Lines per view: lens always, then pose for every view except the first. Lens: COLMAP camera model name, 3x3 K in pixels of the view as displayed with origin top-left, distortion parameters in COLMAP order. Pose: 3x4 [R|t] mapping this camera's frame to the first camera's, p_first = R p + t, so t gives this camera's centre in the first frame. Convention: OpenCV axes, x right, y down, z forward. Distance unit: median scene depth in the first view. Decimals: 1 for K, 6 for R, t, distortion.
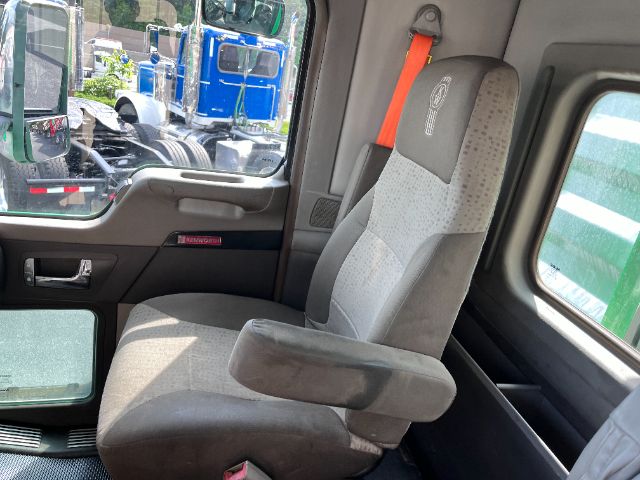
lens RADIAL K [[488.4, 0, 318.8], [0, 488.4, 240.3], [0, 0, 1]] dist [0.064455, -0.089410]
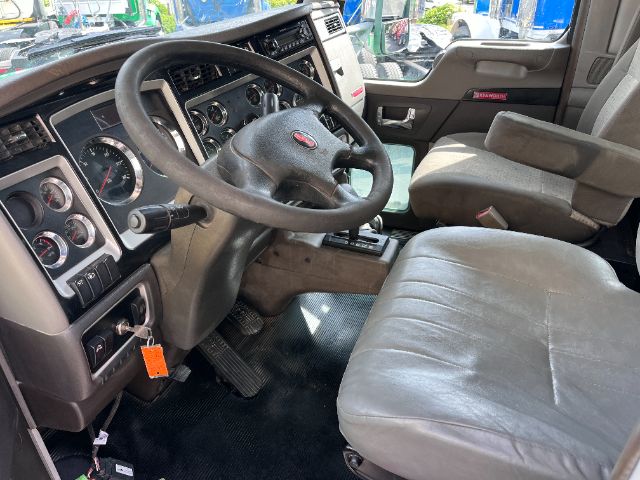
lens RADIAL K [[488.4, 0, 318.9], [0, 488.4, 240.7], [0, 0, 1]] dist [0.064455, -0.089410]
pose [[0.806129, 0.133996, -0.576369, 0.210976], [-0.054062, 0.986628, 0.153761, 0.209492], [0.589266, -0.092792, 0.802593, -0.398106]]
